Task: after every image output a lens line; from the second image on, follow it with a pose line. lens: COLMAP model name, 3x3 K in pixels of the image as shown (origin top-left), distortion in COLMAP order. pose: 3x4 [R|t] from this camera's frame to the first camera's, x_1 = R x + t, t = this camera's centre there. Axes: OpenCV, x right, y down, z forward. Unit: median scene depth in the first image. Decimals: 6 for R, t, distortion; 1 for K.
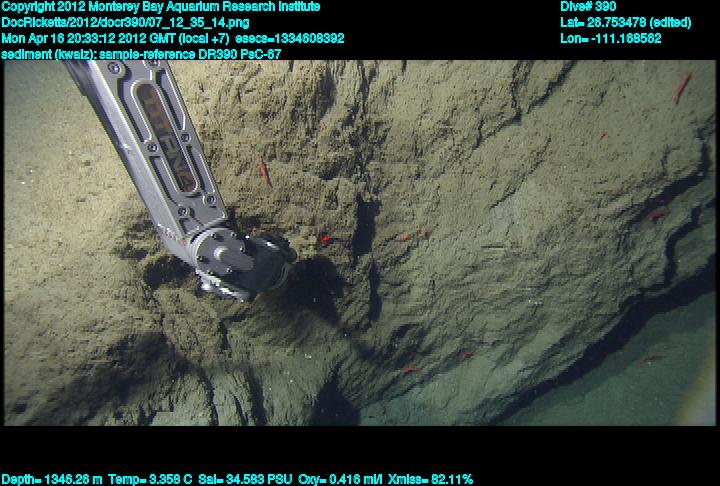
lens RADIAL K [[351.2, 0, 360.0], [0, 351.2, 243.0], [0, 0, 1]] dist [-0.002285, -0.000938]
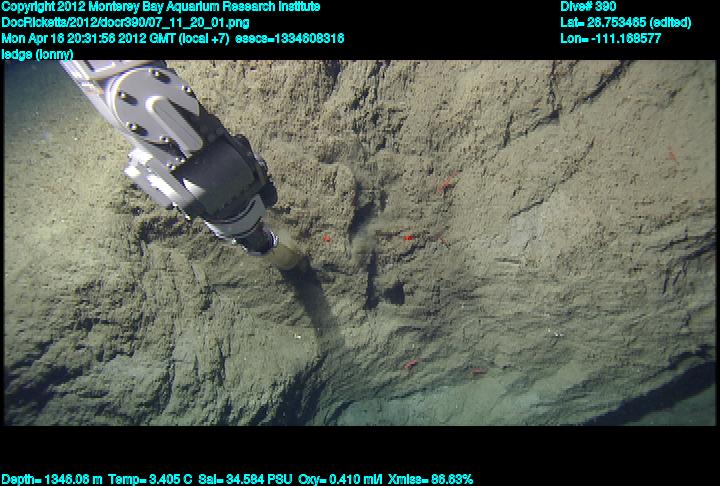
lens RADIAL K [[353.4, 0, 360.0], [0, 353.4, 243.0], [0, 0, 1]] dist [0.002673, 0.001750]
pose [[0.962969, 0.157075, -0.219130, 0.229347], [-0.150636, 0.987523, 0.045897, -0.020285], [0.223606, -0.011189, 0.974615, 0.051223]]
